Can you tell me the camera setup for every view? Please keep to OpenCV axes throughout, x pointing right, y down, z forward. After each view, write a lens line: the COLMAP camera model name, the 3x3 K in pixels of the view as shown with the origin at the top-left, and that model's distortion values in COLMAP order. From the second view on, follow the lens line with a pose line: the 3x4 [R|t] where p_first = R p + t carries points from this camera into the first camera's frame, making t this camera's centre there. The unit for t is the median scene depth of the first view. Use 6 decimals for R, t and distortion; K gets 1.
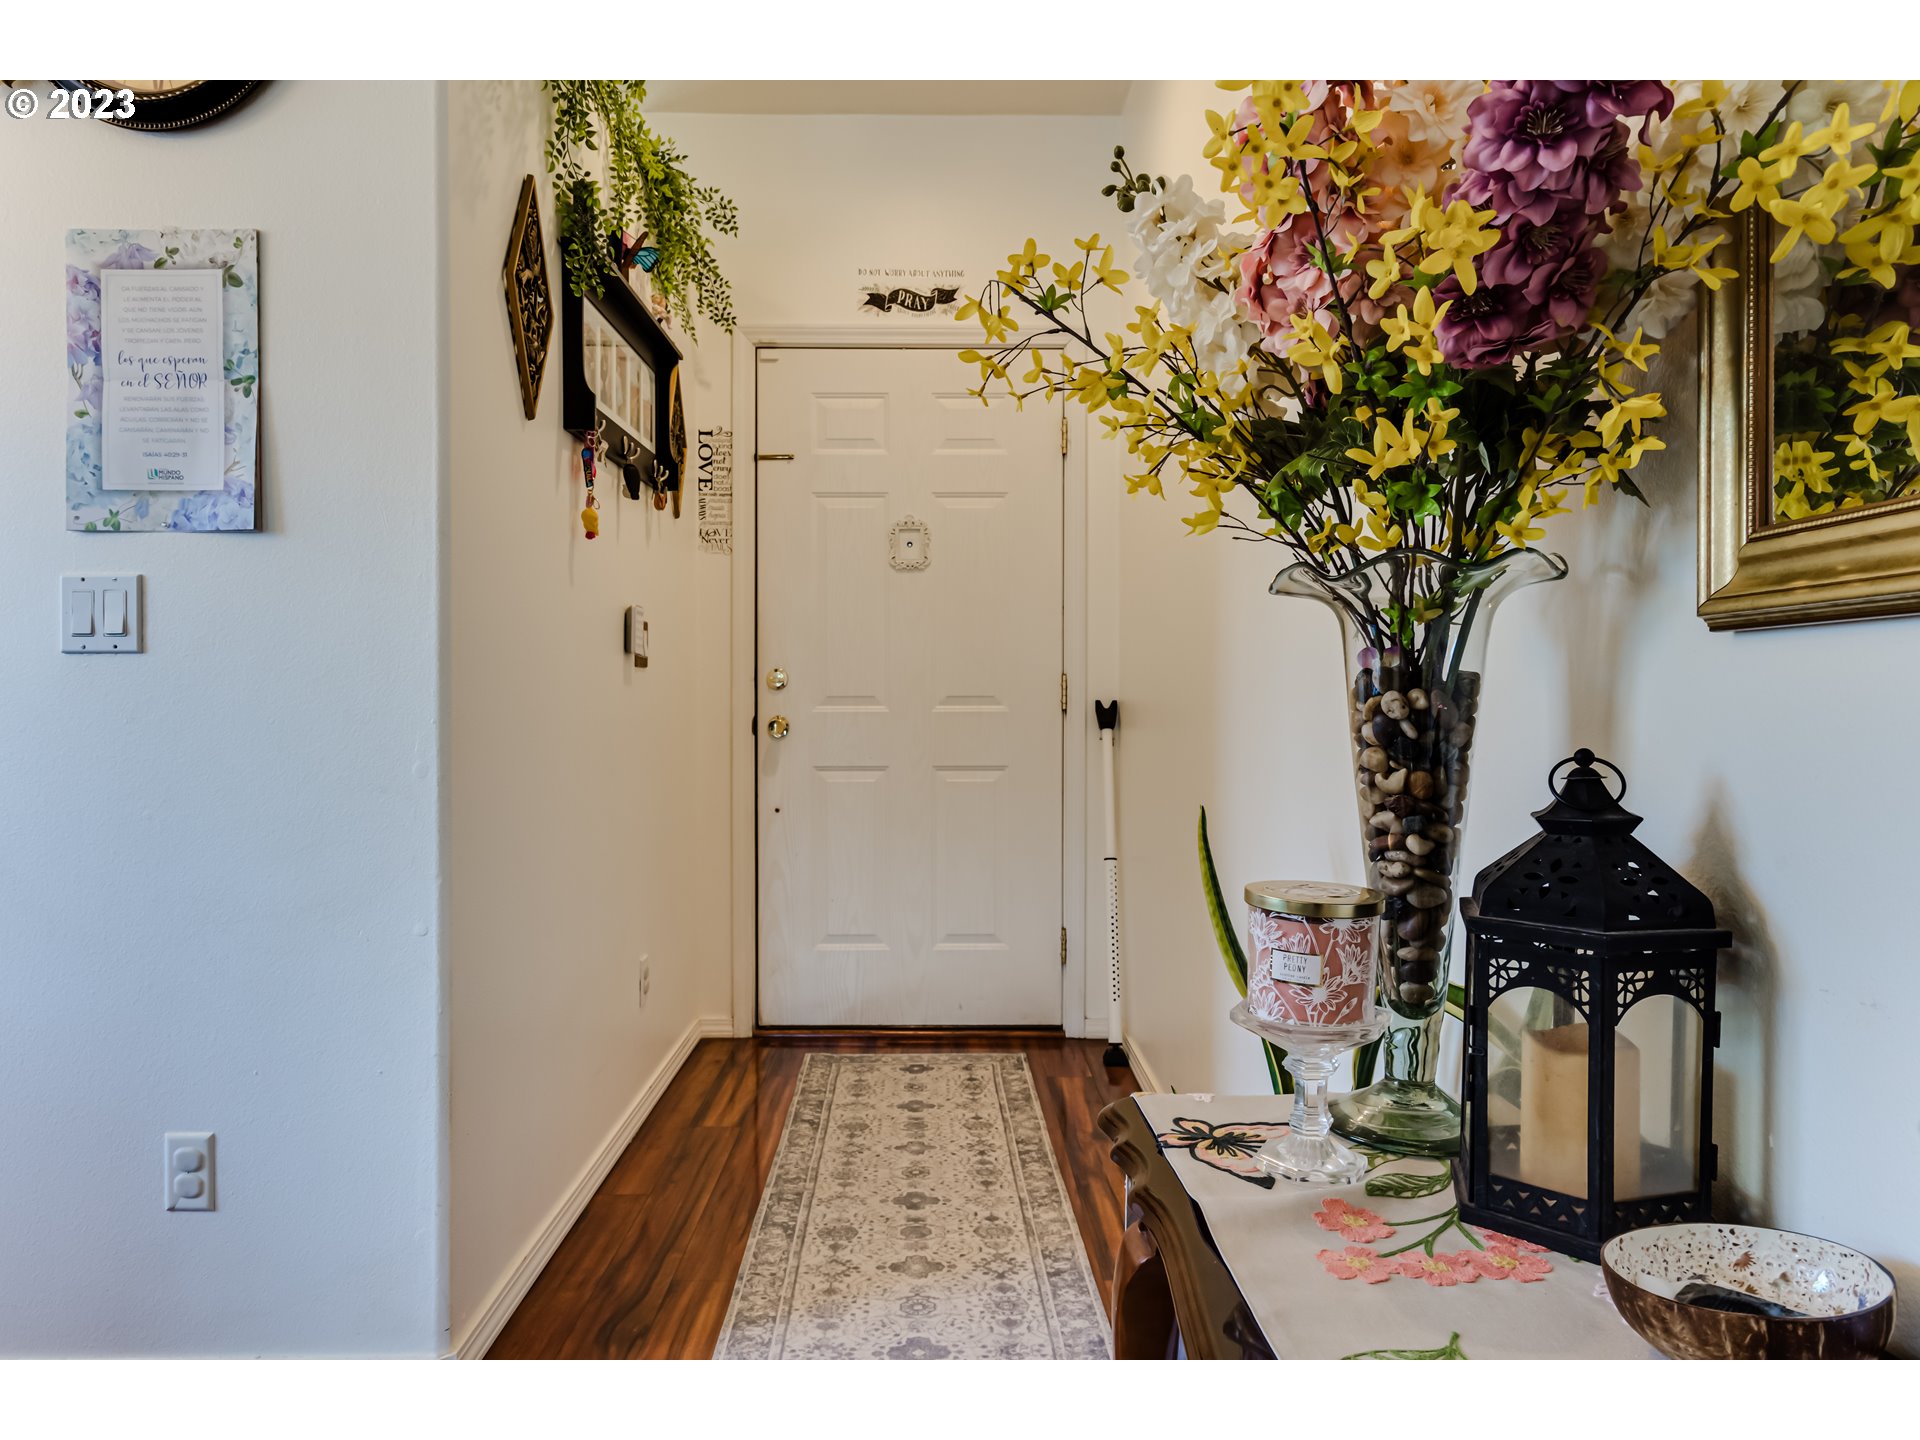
lens RADIAL K [[1294.5, 0, 953.5], [0, 1294.5, 716.7], [0, 0, 1]] dist [0.005593, -0.000342]
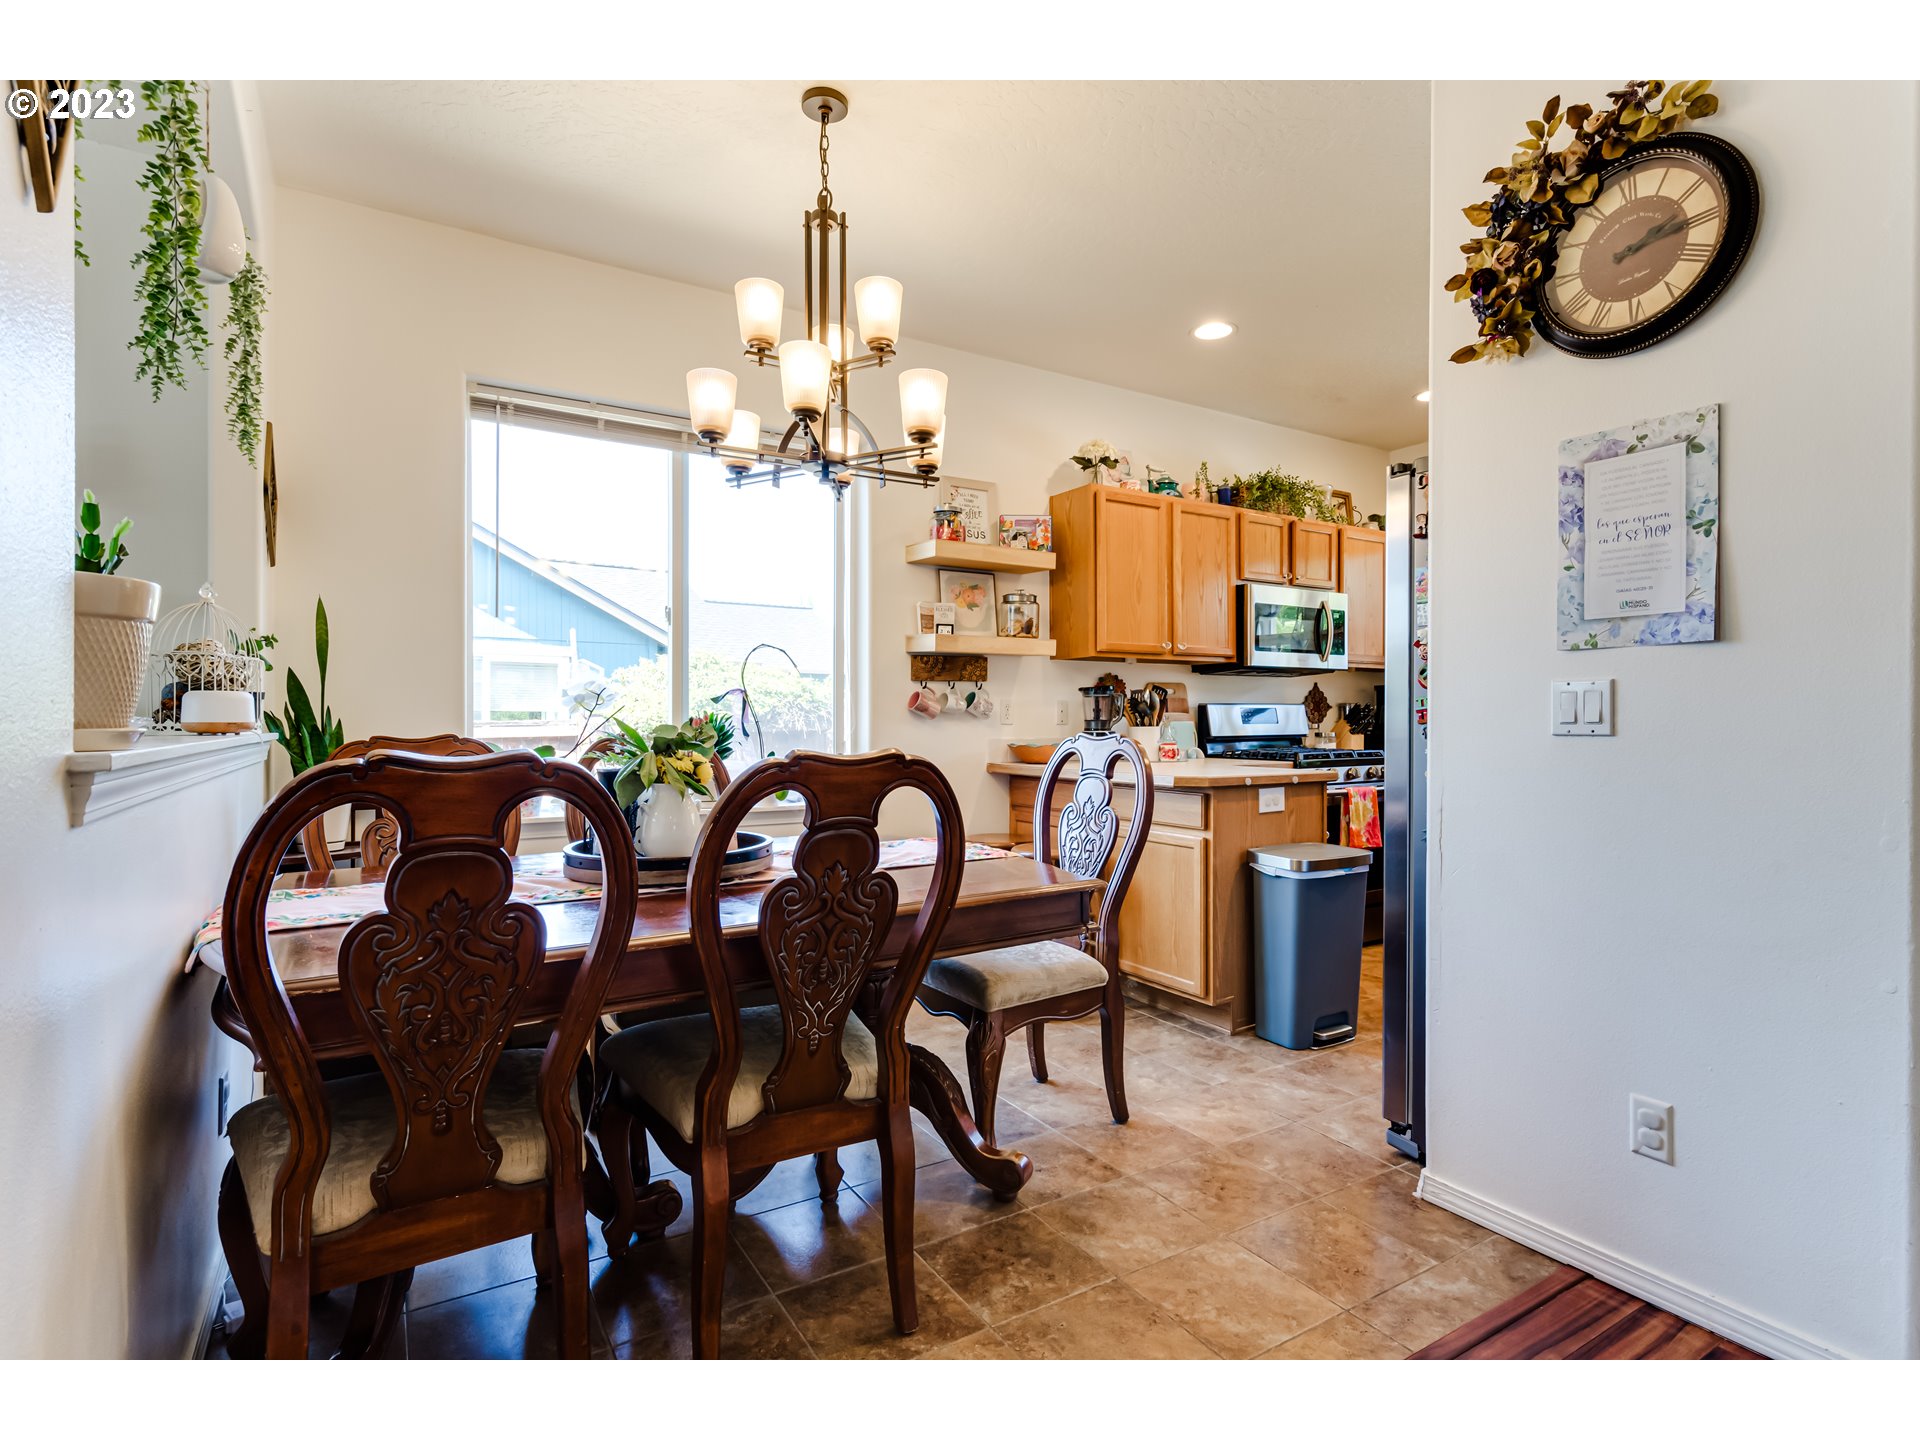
lens RADIAL K [[949.7, 0, 963.8], [0, 949.7, 722.0], [0, 0, 1]] dist [0.002915, 0.001860]
pose [[0.519960, 0.000425, -0.854190, -0.125049], [-0.009152, 0.999945, -0.005074, -0.052944], [0.854141, 0.010456, 0.519936, -0.108766]]
